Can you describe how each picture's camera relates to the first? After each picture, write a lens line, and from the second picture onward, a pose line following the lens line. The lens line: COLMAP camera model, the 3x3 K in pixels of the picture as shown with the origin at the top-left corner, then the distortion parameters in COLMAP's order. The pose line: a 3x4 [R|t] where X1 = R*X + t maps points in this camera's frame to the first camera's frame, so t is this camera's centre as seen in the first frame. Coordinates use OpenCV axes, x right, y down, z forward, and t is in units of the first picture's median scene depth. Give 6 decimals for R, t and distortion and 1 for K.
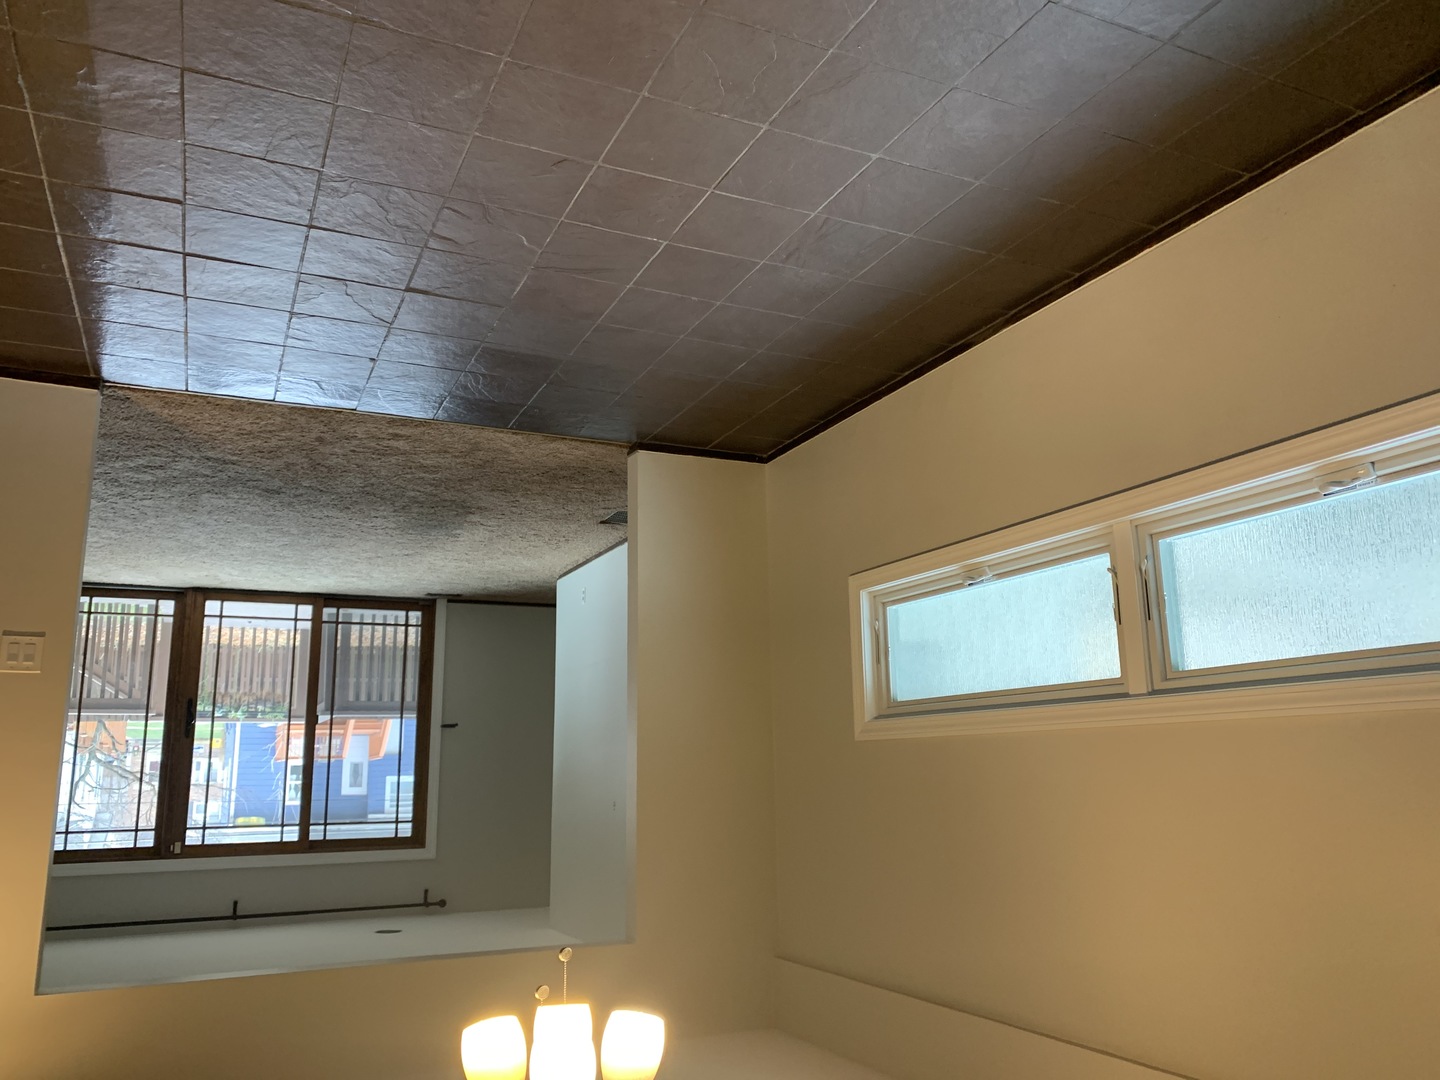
lens RADIAL K [[1091.5, 0, 714.7], [0, 1091.5, 548.4], [0, 0, 1]] dist [0.077475, -0.114118]
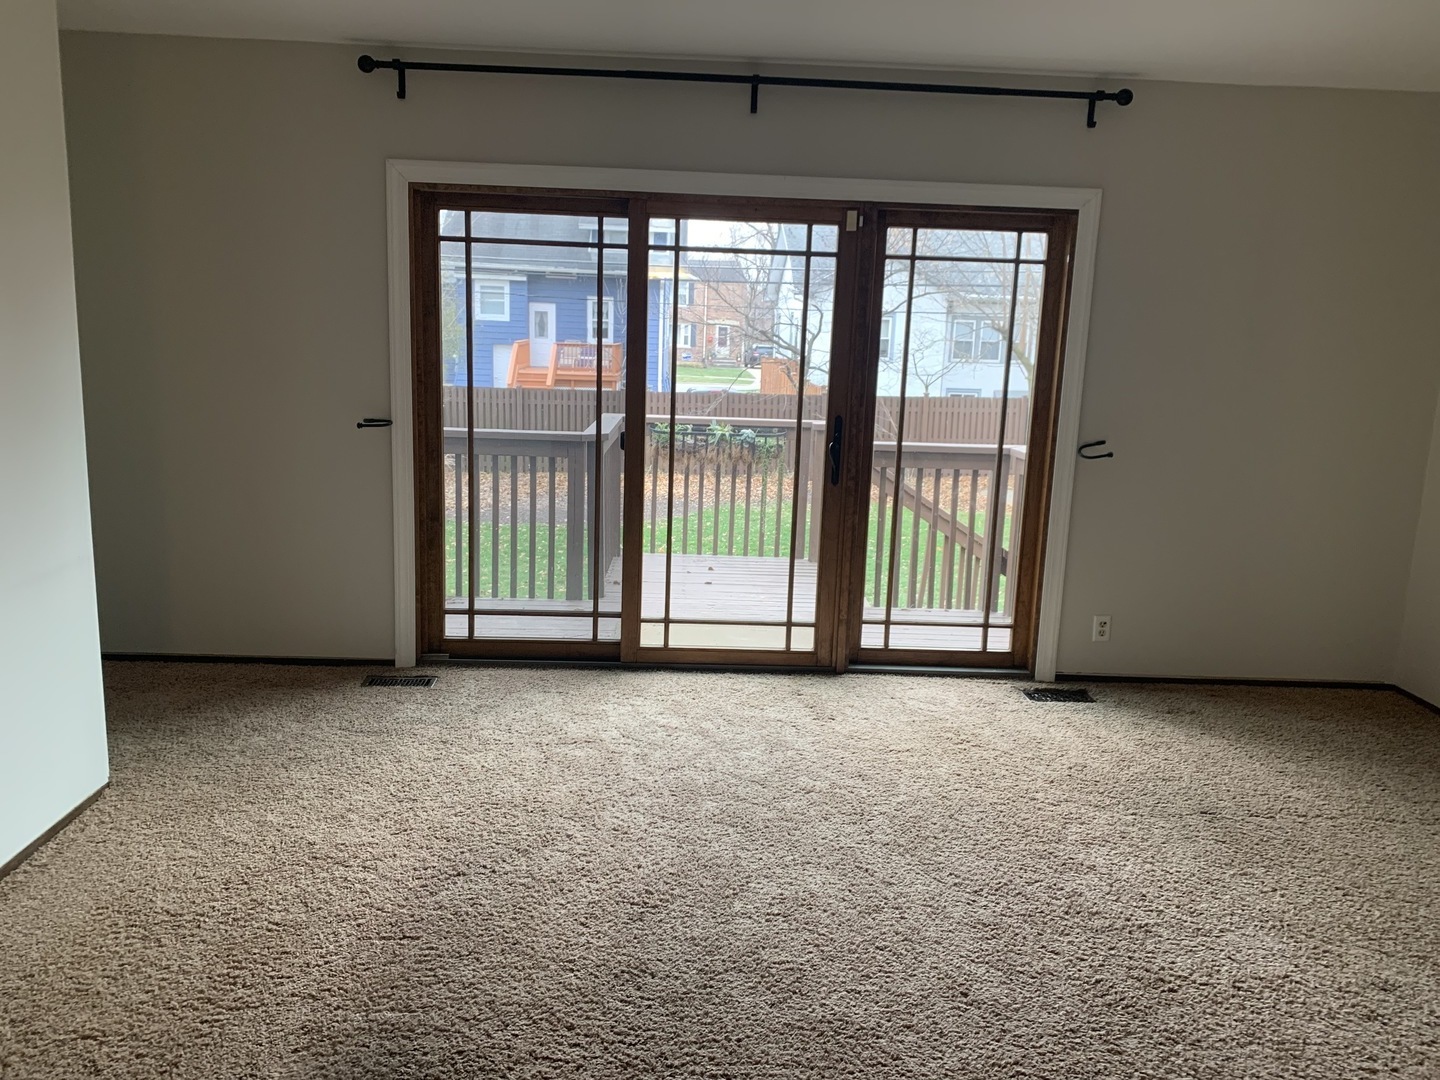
lens RADIAL K [[1099.0, 0, 724.0], [0, 1099.0, 530.4], [0, 0, 1]] dist [0.024235, -0.015253]
pose [[-0.890060, 0.039644, -0.454117, -0.157420], [-0.045496, -0.998963, 0.001963, 0.107625], [-0.453568, 0.022408, 0.890940, 0.495210]]
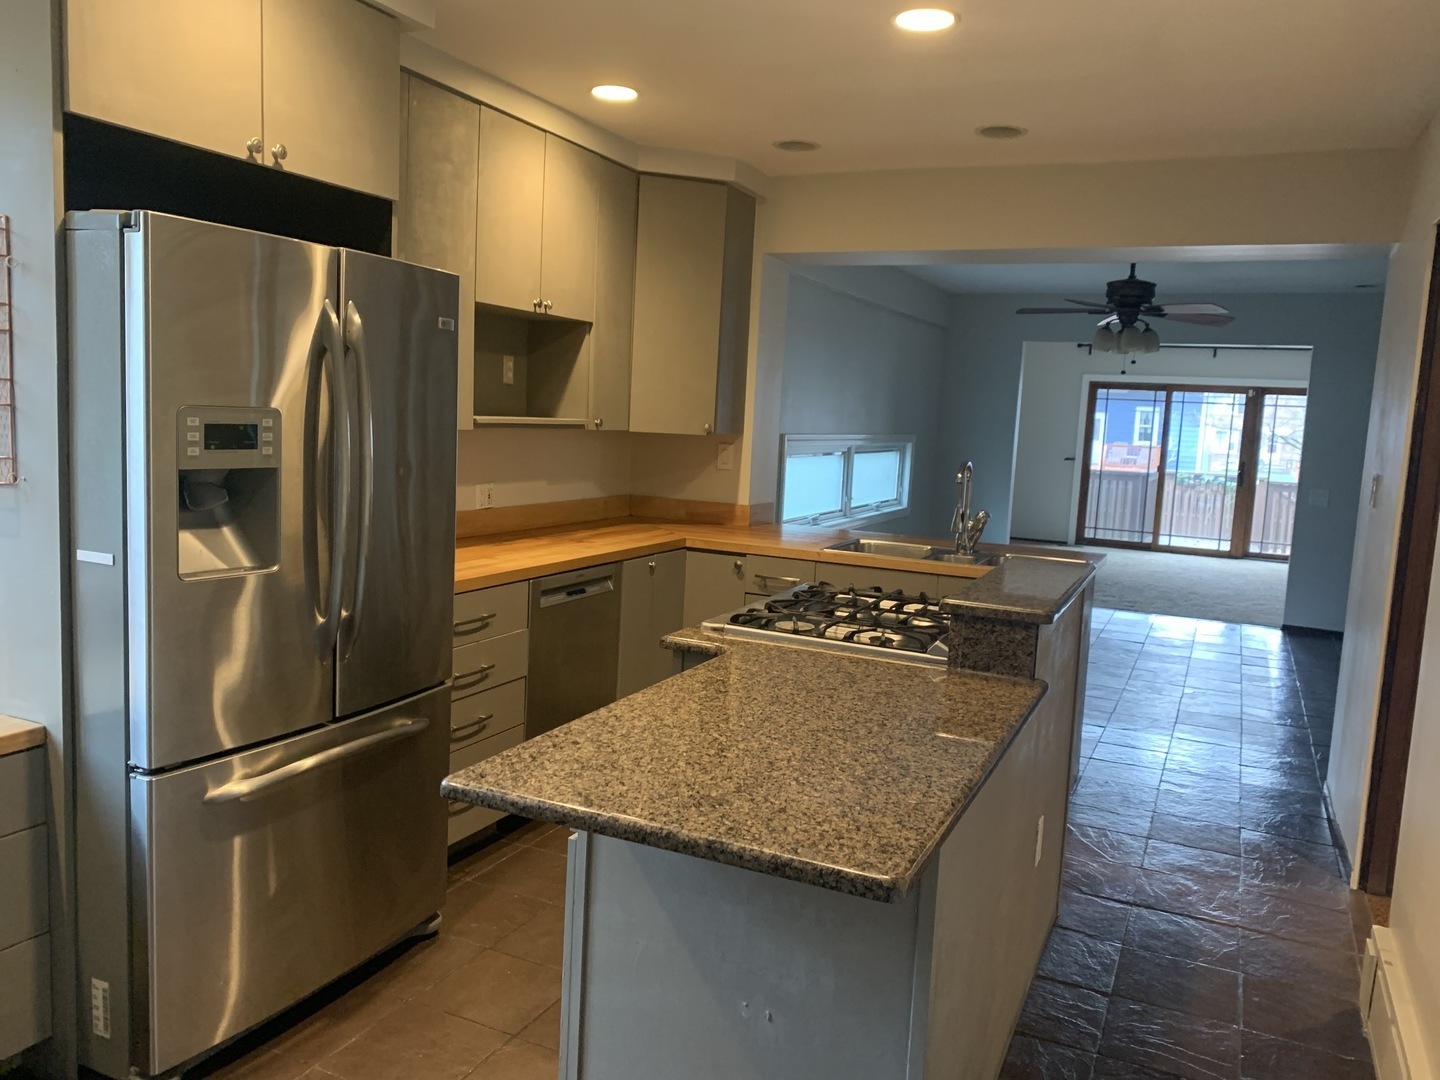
lens RADIAL K [[1099.0, 0, 724.0], [0, 1099.0, 530.4], [0, 0, 1]] dist [0.024235, -0.015253]
pose [[-0.998052, -0.062103, -0.005884, 0.238725], [0.061311, -0.993948, 0.091150, -0.103917], [-0.011509, 0.090612, 0.995820, -0.496452]]
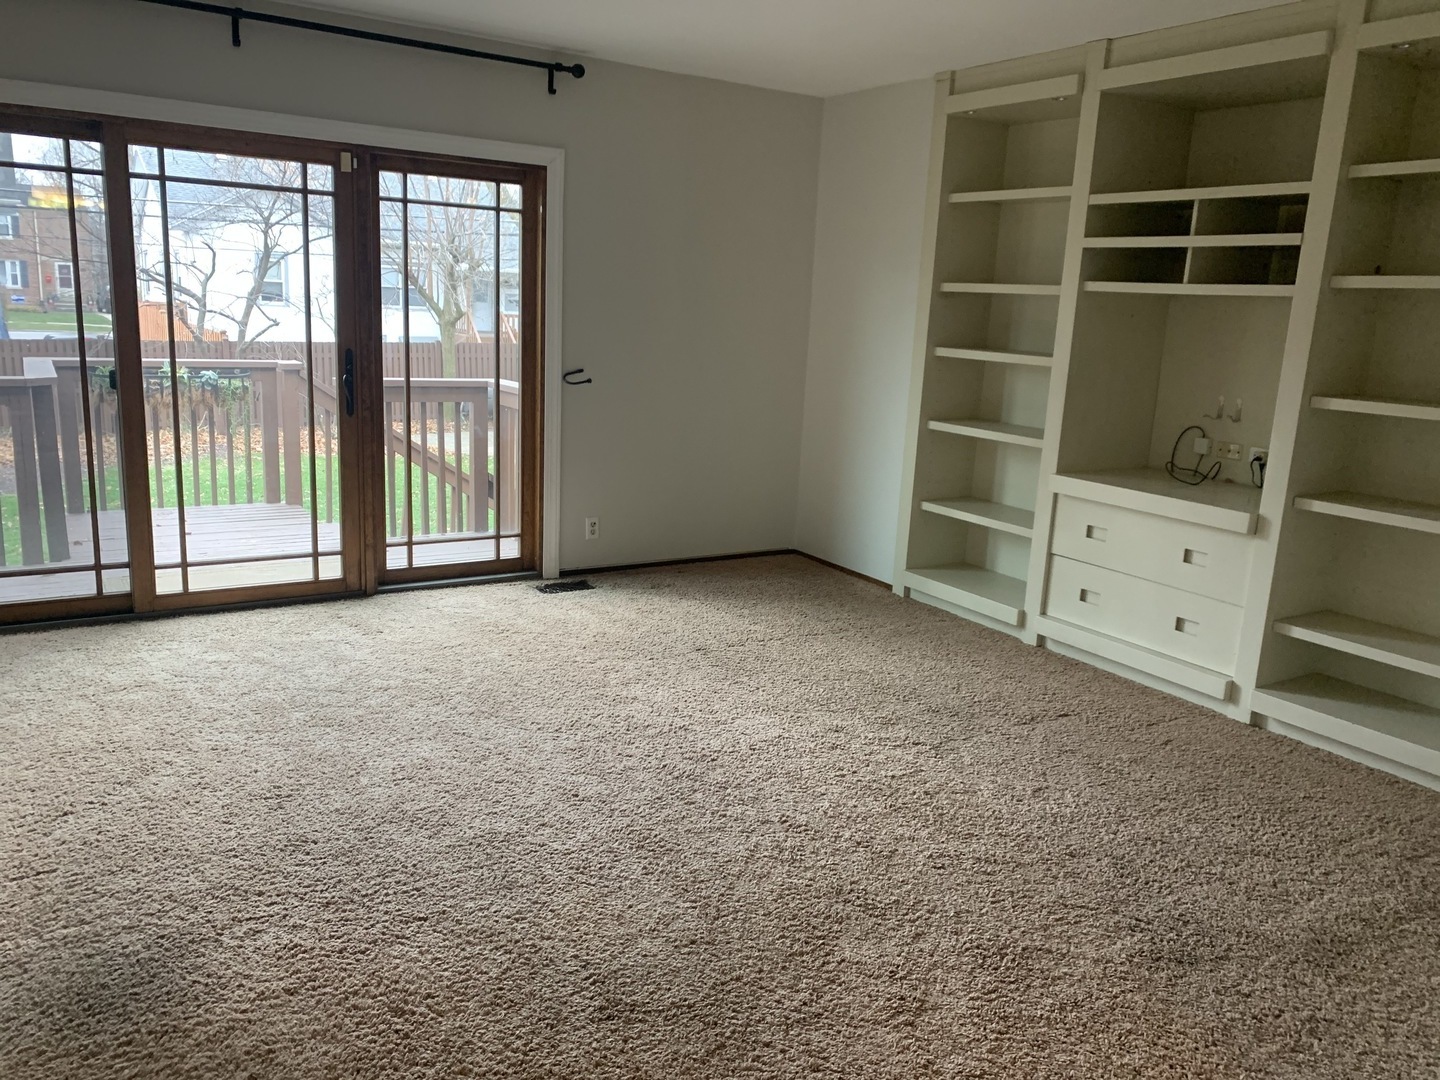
lens RADIAL K [[1091.5, 0, 714.7], [0, 1091.5, 548.4], [0, 0, 1]] dist [0.077475, -0.114118]
pose [[-0.536615, 0.148658, -0.830629, -0.069772], [-0.120734, -0.987758, -0.098781, 0.094852], [-0.835145, 0.047278, 0.547994, 0.484052]]
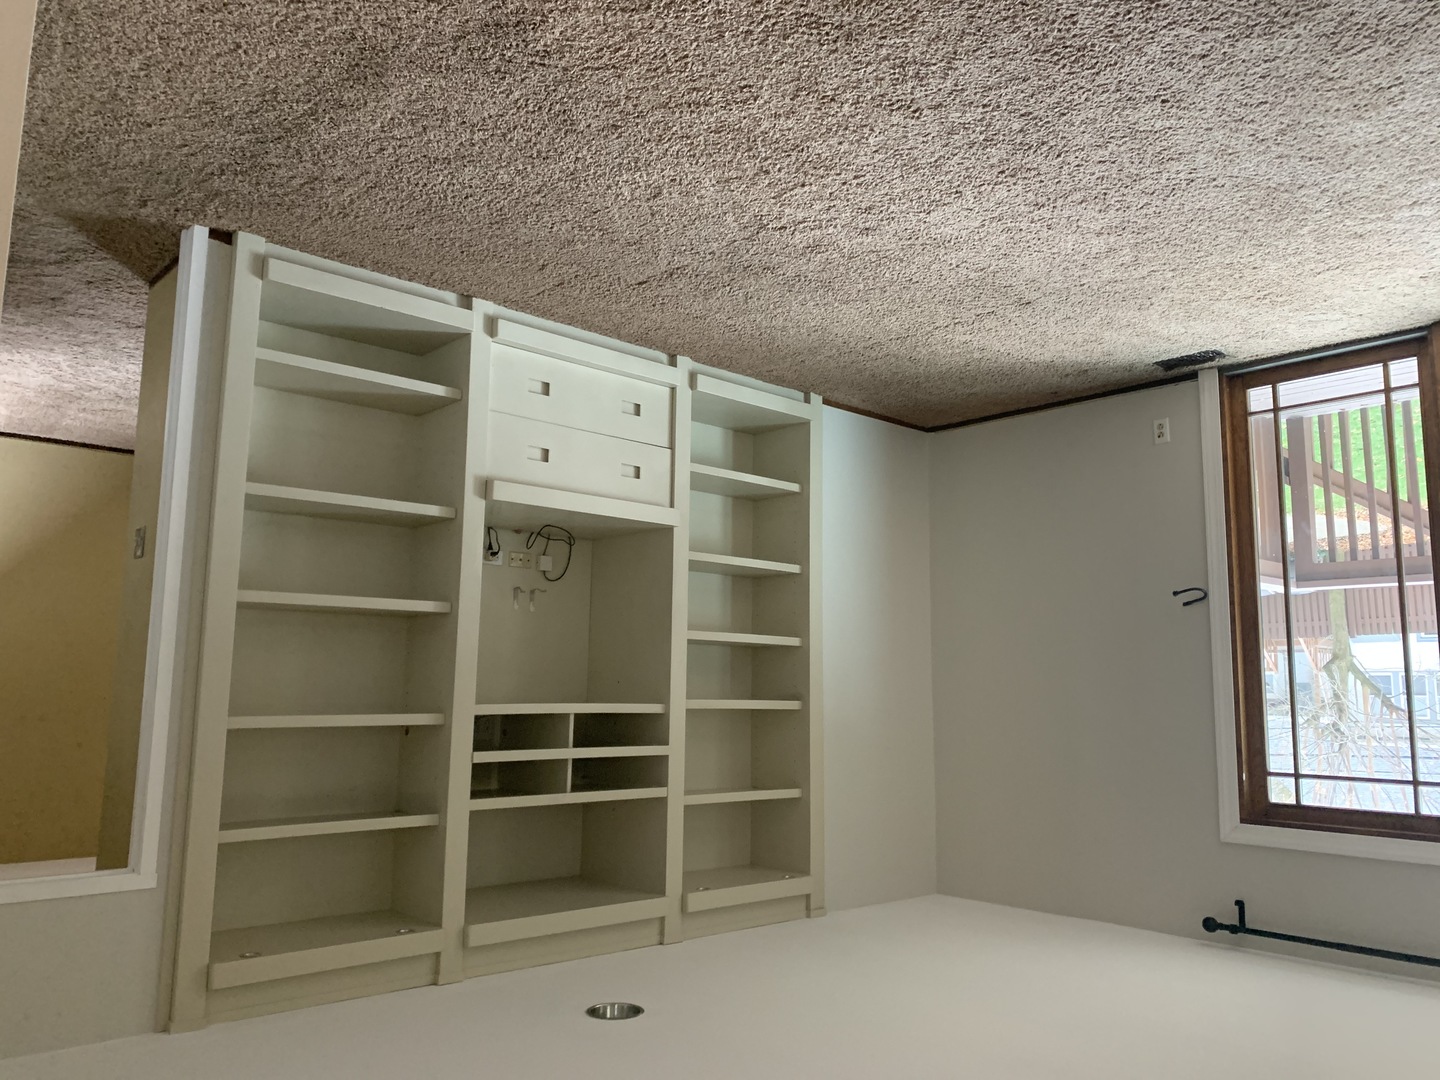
lens RADIAL K [[1109.4, 0, 729.4], [0, 1109.4, 540.9], [0, 0, 1]] dist [0.001742, -0.006065]
pose [[0.295598, -0.113354, -0.948563, -0.088460], [0.180974, 0.981600, -0.060906, 0.103031], [0.938014, -0.153661, 0.310673, 0.493819]]
